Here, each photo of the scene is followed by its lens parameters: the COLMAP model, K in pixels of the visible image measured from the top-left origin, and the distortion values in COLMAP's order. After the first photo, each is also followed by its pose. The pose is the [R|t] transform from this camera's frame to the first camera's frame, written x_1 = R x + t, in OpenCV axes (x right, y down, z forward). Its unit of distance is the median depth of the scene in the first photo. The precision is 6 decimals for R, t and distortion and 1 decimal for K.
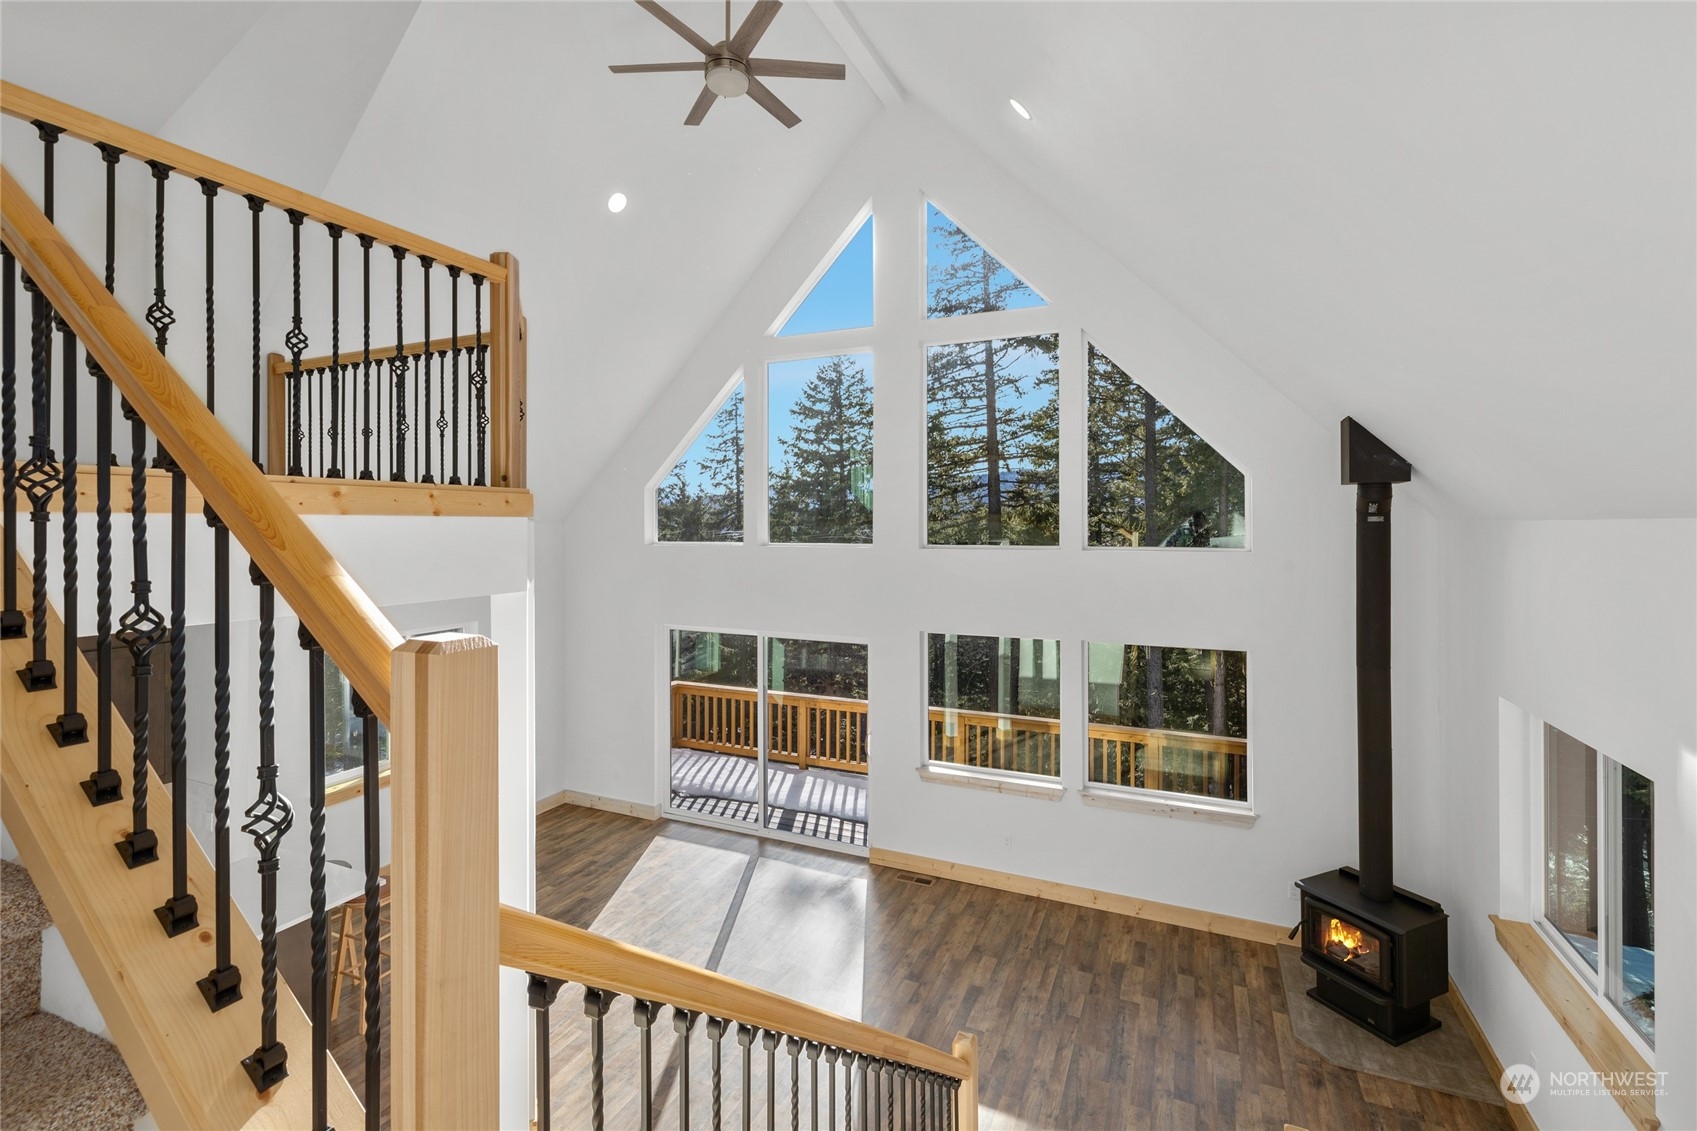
lens RADIAL K [[800.3, 0, 784.0], [0, 800.3, 529.1], [0, 0, 1]] dist [-0.002777, 0.001460]
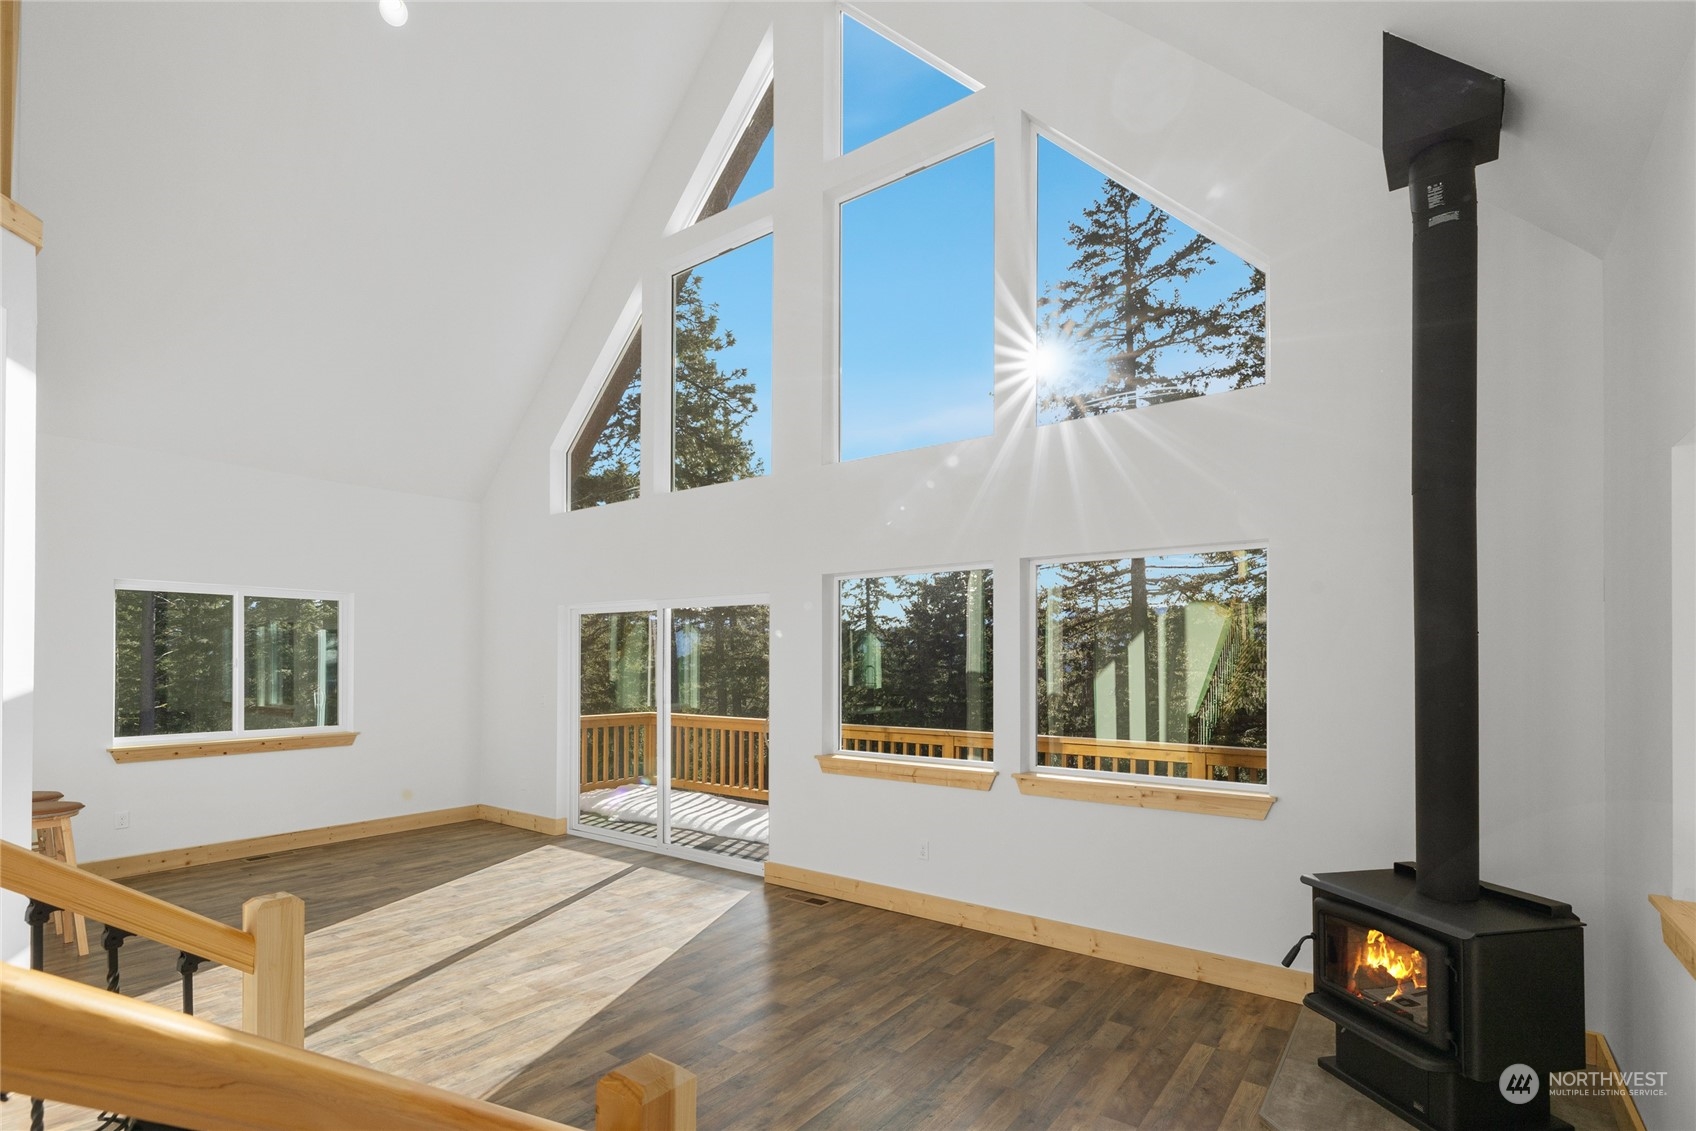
lens RADIAL K [[799.8, 0, 788.6], [0, 799.8, 674.2], [0, 0, 1]] dist [-0.002777, 0.001460]
pose [[0.976078, 0.001005, -0.217418, 0.343702], [-0.001893, 0.999991, -0.003880, 0.256392], [0.217412, 0.004198, 0.976071, 0.295487]]
